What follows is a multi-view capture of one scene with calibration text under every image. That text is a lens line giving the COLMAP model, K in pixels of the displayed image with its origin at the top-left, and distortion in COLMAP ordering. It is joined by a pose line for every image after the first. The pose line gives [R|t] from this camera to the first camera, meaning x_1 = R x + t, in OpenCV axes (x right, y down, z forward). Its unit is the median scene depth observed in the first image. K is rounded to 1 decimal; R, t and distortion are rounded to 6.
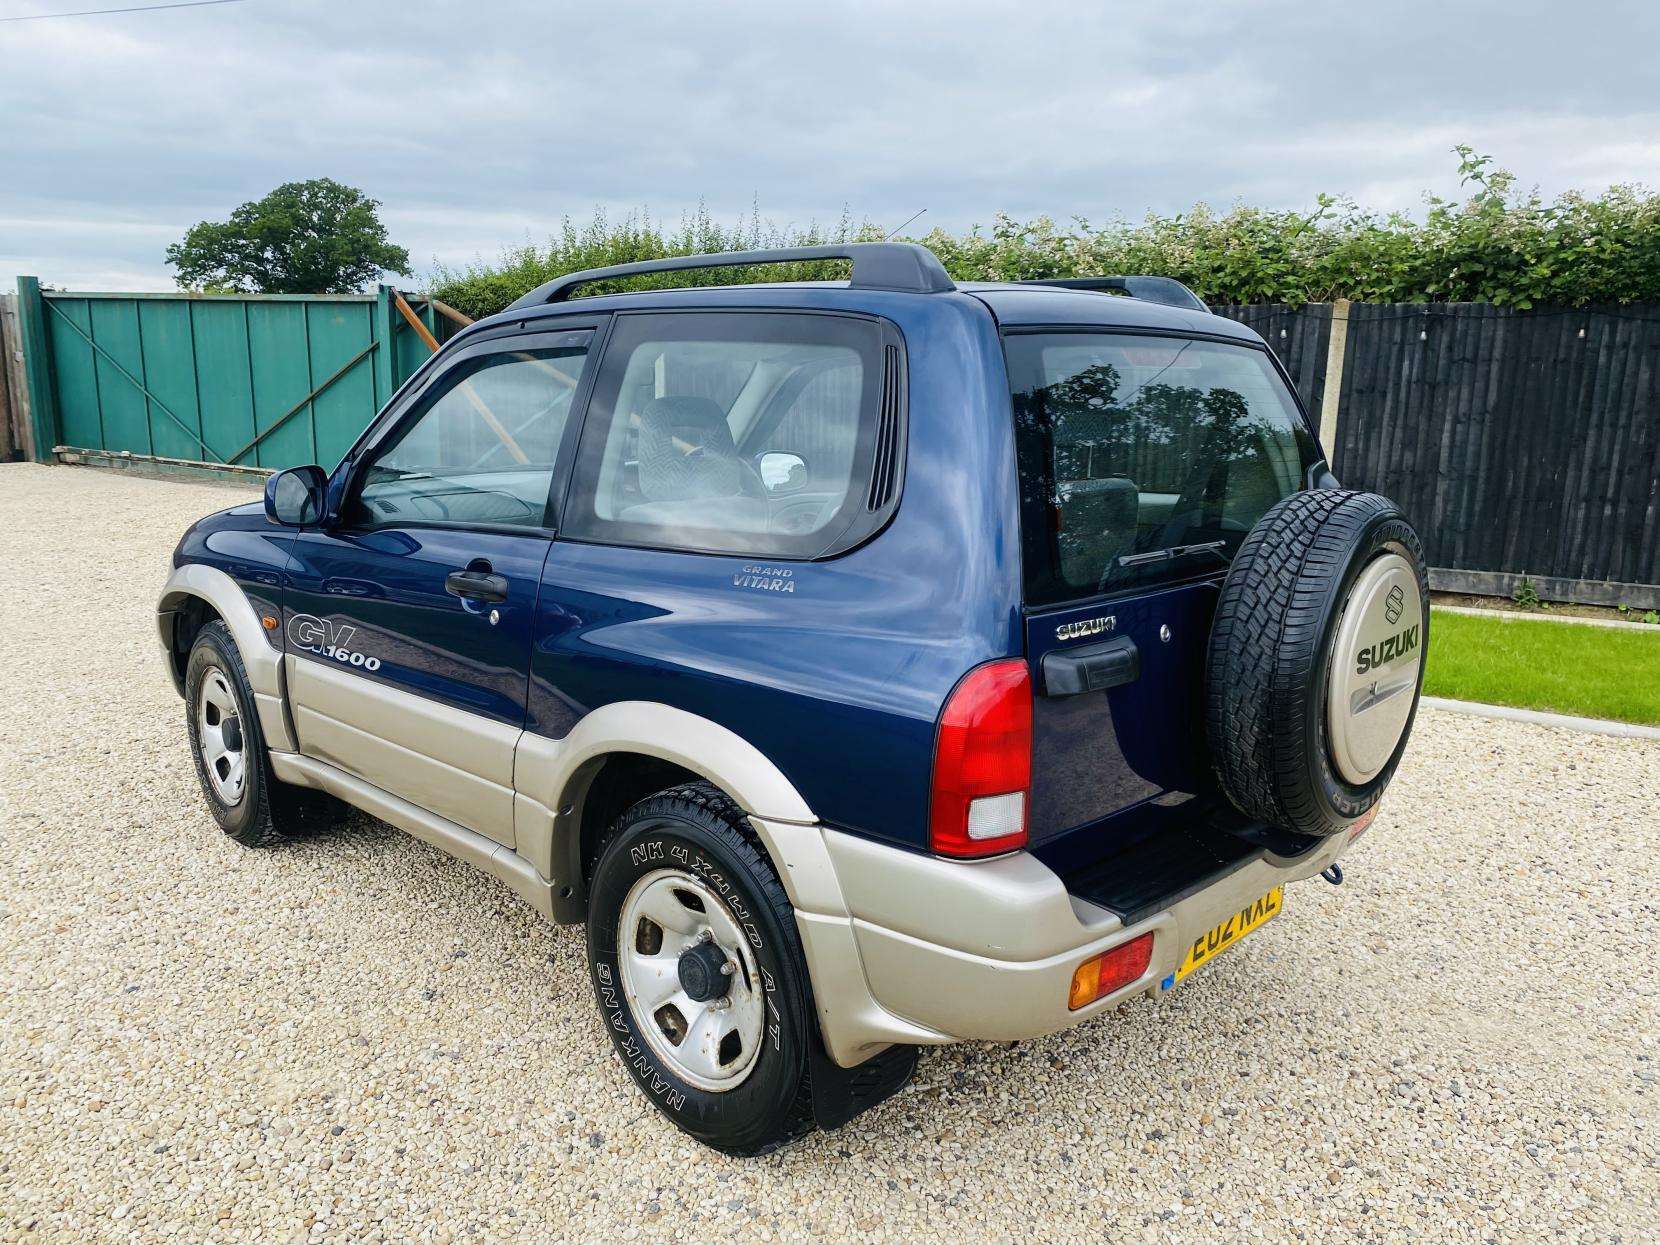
lens RADIAL K [[1292.1, 0, 823.5], [0, 1292.1, 622.7], [0, 0, 1]] dist [0.011848, -0.002877]
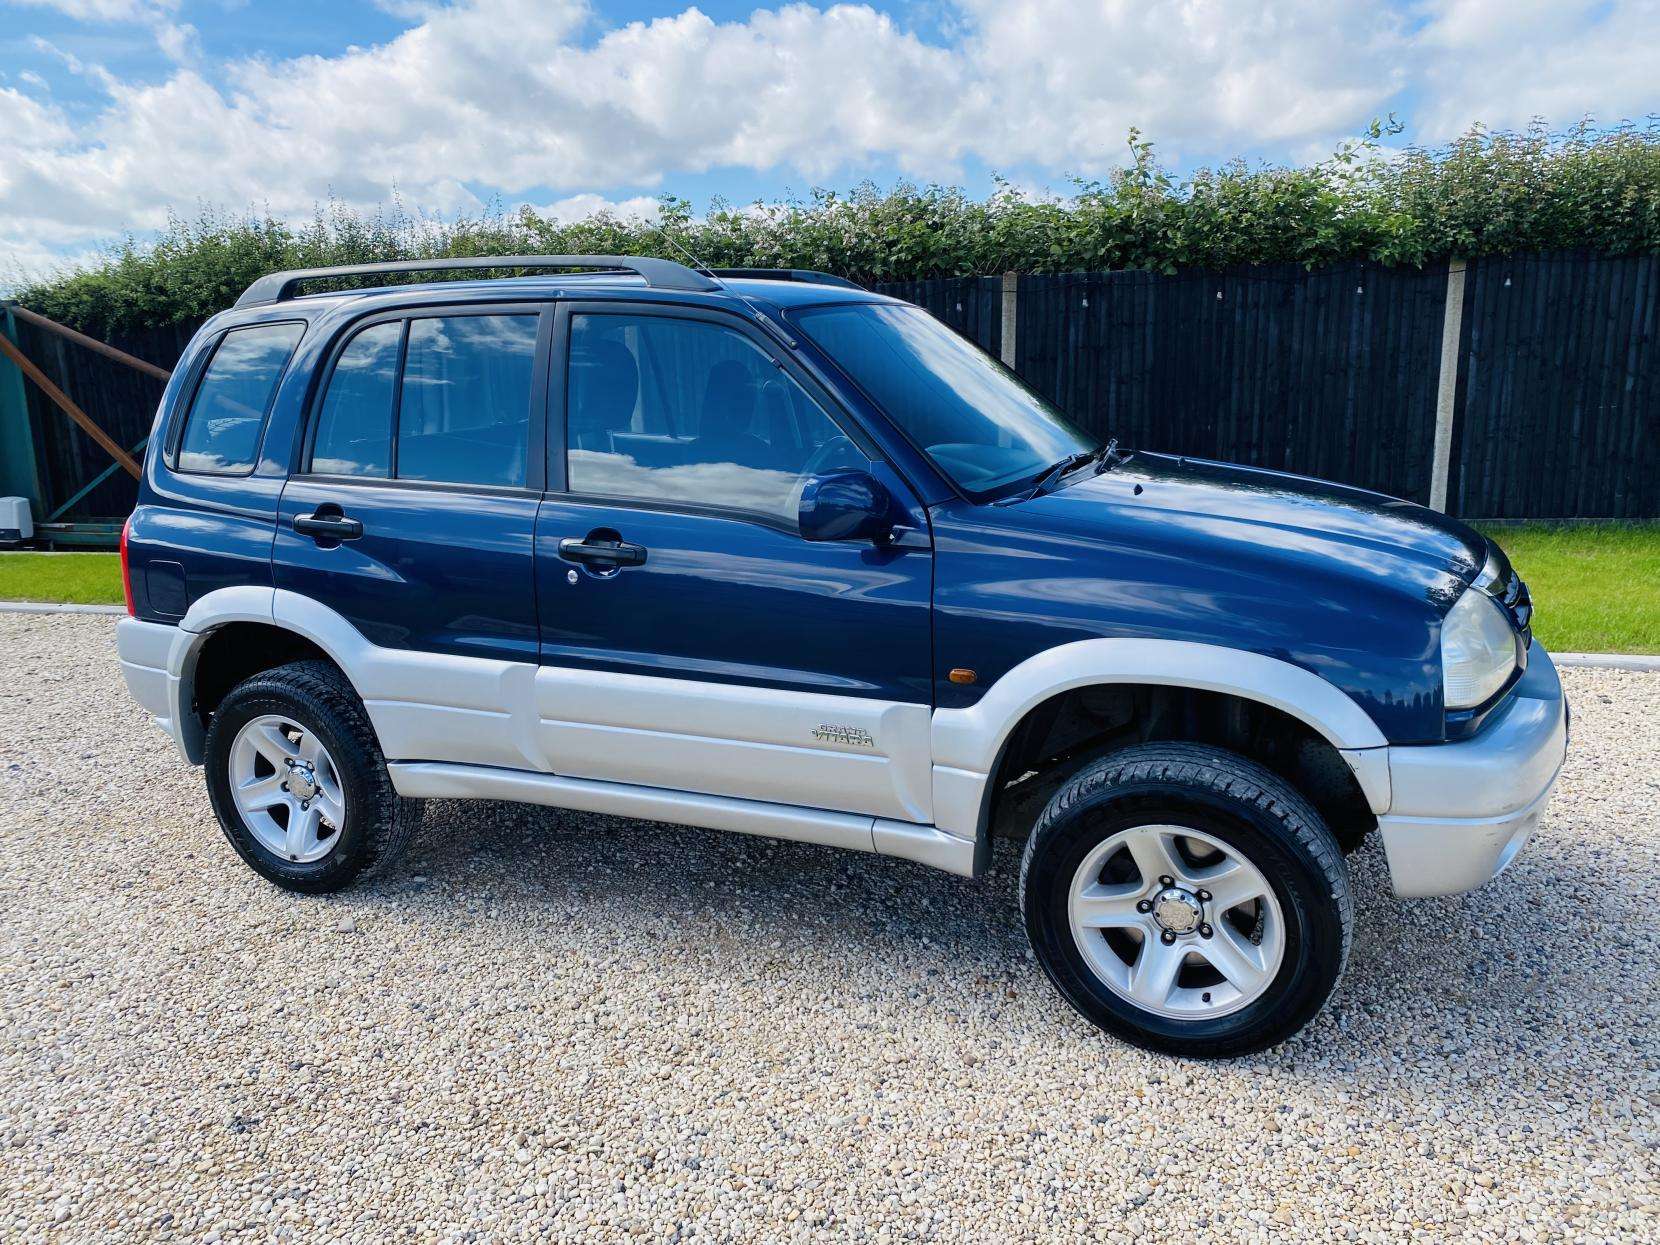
lens RADIAL K [[1290.8, 0, 831.2], [0, 1290.8, 628.3], [0, 0, 1]] dist [0.008996, 0.000969]
pose [[0.957869, -0.105143, 0.267268, -0.115153], [0.101805, 0.994455, 0.026357, -0.012484], [-0.268557, 0.001963, 0.963262, 0.084734]]
